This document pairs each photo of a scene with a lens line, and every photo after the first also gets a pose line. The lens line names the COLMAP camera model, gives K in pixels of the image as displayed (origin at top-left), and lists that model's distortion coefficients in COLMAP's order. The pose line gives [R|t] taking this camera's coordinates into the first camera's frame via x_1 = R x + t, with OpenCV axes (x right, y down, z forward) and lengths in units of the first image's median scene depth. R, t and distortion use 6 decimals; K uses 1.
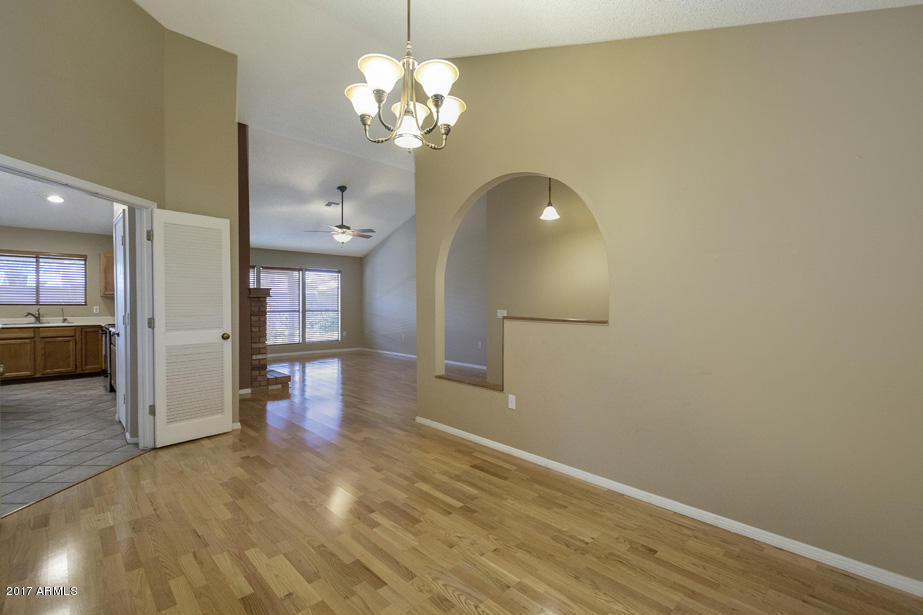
lens RADIAL K [[419.8, 0, 477.8], [0, 419.8, 305.7], [0, 0, 1]] dist [0.003469, -0.003060]
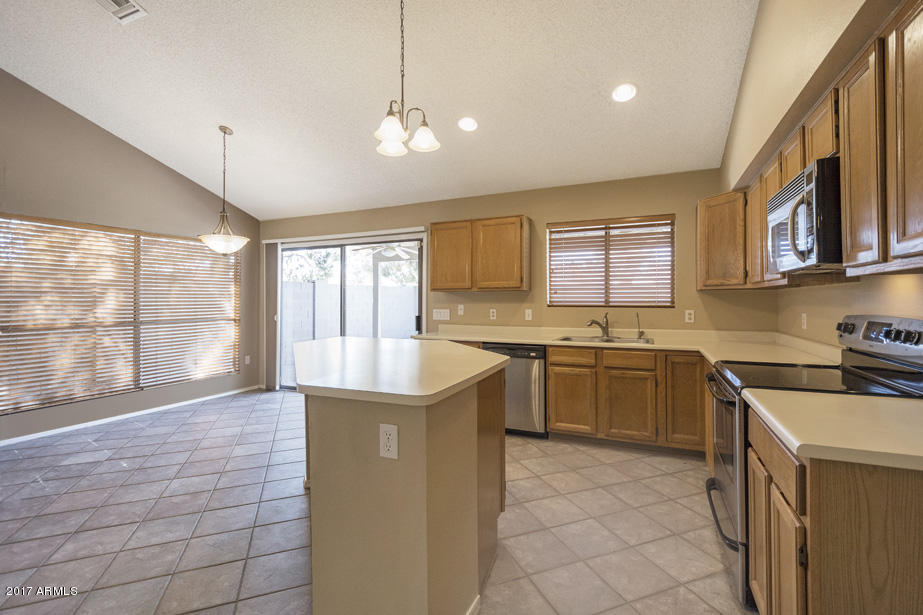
lens RADIAL K [[419.8, 0, 459.5], [0, 419.8, 304.7], [0, 0, 1]] dist [0.003469, -0.003060]
pose [[0.349059, -0.000233, -0.937101, -0.571978], [-0.005148, 0.999984, -0.002166, -0.002370], [0.937086, 0.005581, 0.349053, 0.606491]]
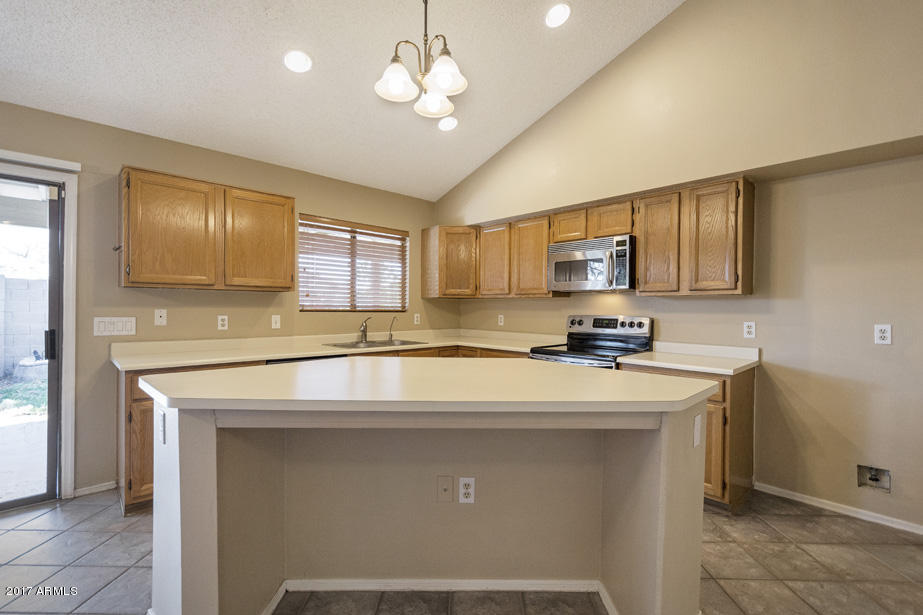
lens RADIAL K [[419.8, 0, 461.3], [0, 419.8, 308.0], [0, 0, 1]] dist [0.003469, -0.003060]
pose [[0.999959, 0.002072, -0.008797, -0.915987], [-0.002135, 0.999972, -0.007149, -0.002732], [0.008782, 0.007167, 0.999936, 0.413869]]
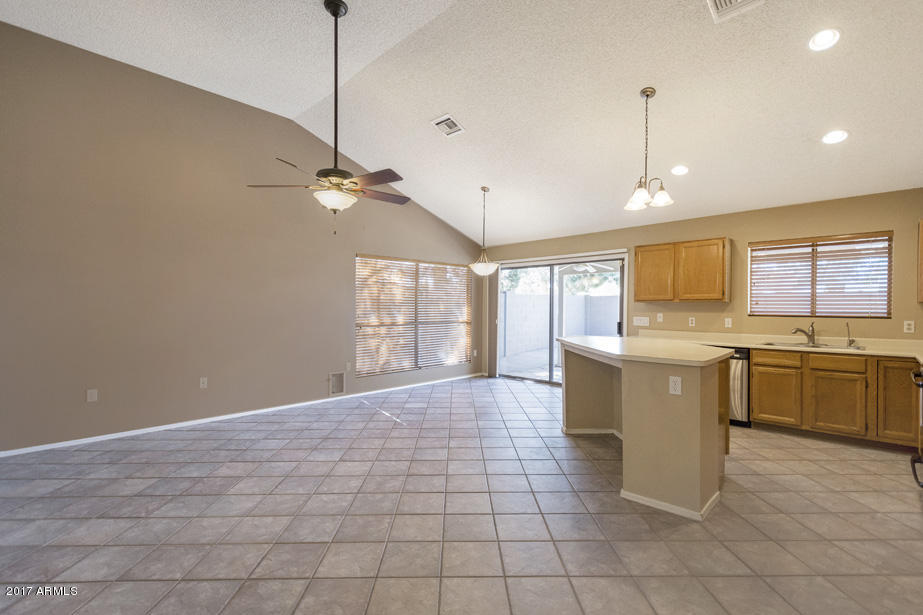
lens RADIAL K [[419.8, 0, 454.8], [0, 419.8, 313.3], [0, 0, 1]] dist [0.003469, -0.003060]
pose [[-0.002248, 0.004755, -0.999986, -0.392210], [-0.016588, 0.999851, 0.004792, -0.001155], [0.999860, 0.016598, -0.002169, 0.445687]]
